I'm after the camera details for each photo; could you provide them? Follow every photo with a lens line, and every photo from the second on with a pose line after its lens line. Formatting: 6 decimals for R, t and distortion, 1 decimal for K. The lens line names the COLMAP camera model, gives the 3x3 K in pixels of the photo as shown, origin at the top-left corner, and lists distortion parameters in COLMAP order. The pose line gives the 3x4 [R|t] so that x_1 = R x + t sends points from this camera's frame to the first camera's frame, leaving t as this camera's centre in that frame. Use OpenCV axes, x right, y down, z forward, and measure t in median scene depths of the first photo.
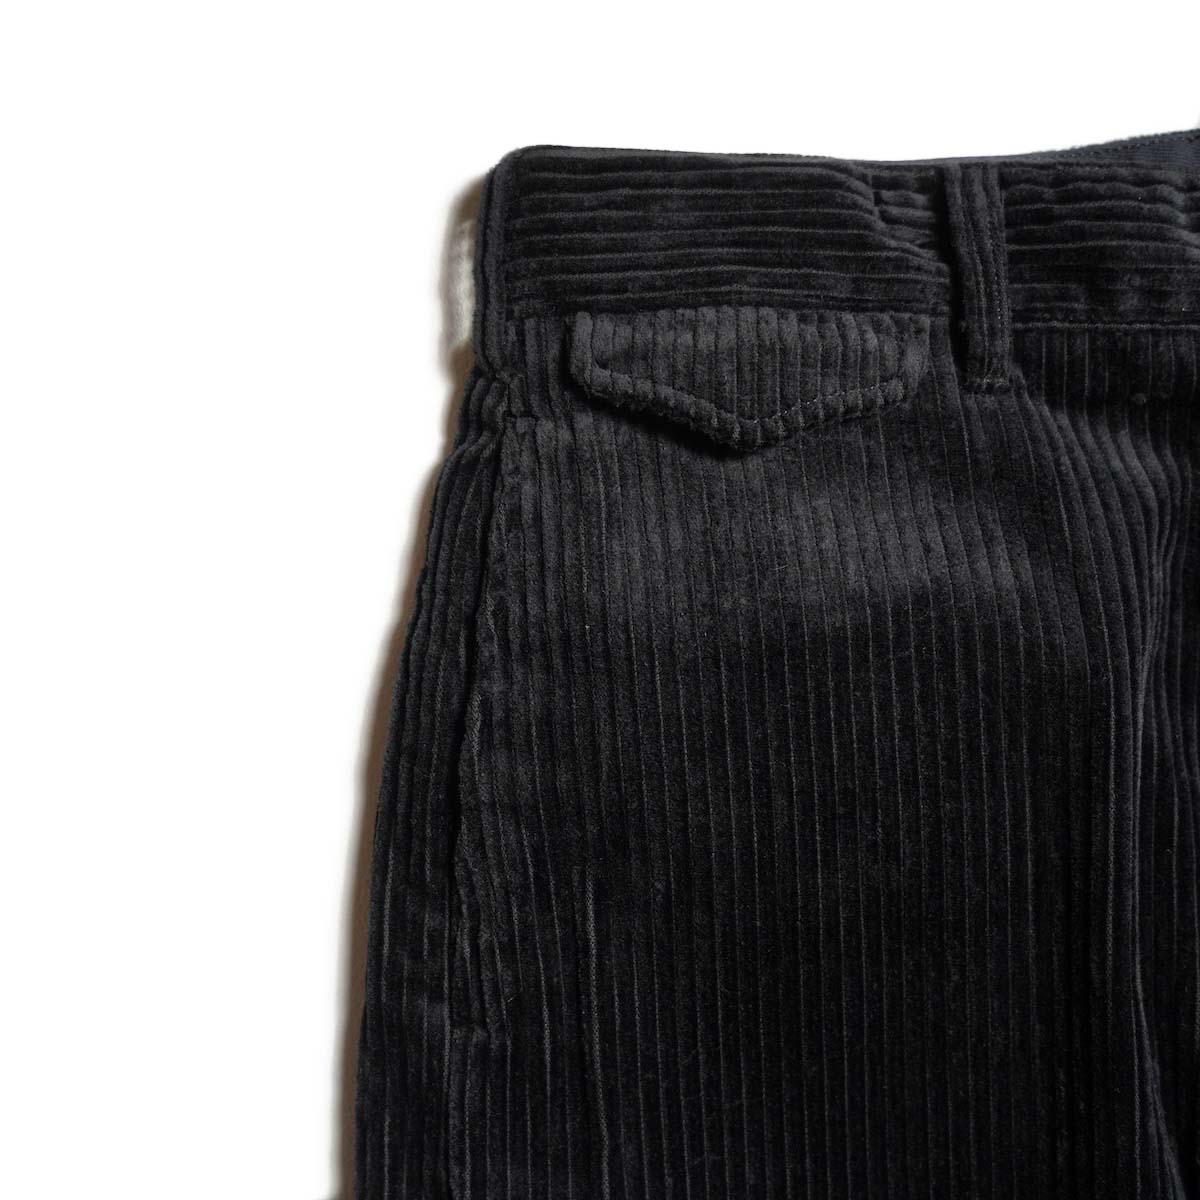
lens RADIAL K [[1433.6, 0, 601.0], [0, 1433.6, 560.5], [0, 0, 1]] dist [-0.022414, 0.054016]
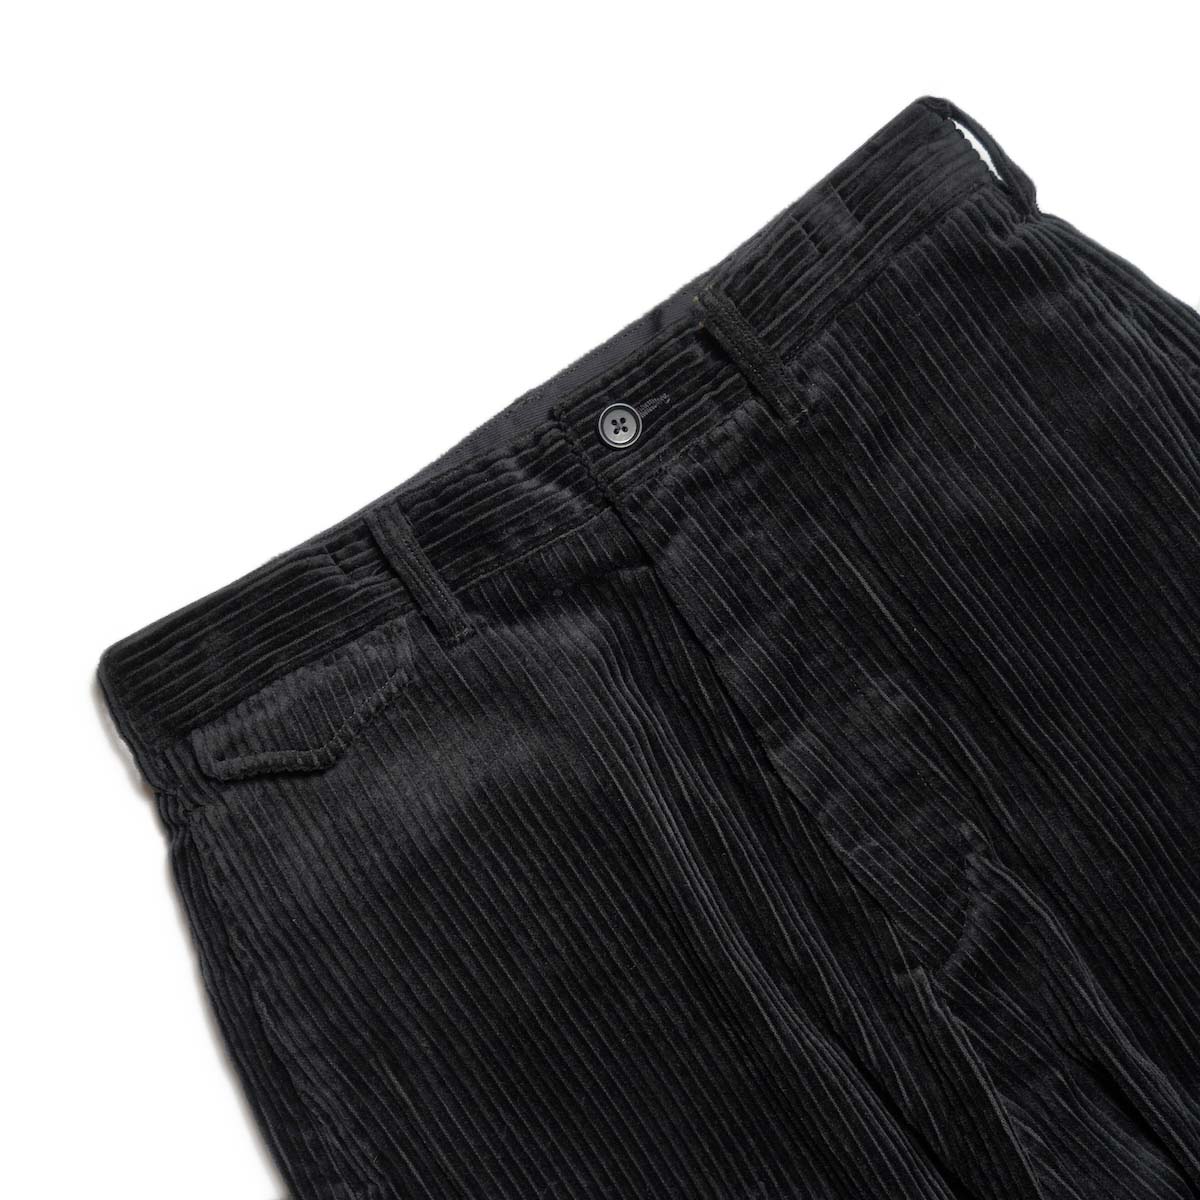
lens RADIAL K [[1433.6, 0, 601.0], [0, 1433.6, 560.5], [0, 0, 1]] dist [-0.022414, 0.054016]
pose [[0.874504, -0.484959, -0.007636, 0.450413], [0.485010, 0.874476, 0.007541, -0.133705], [0.003021, -0.010298, 0.999942, -0.475109]]
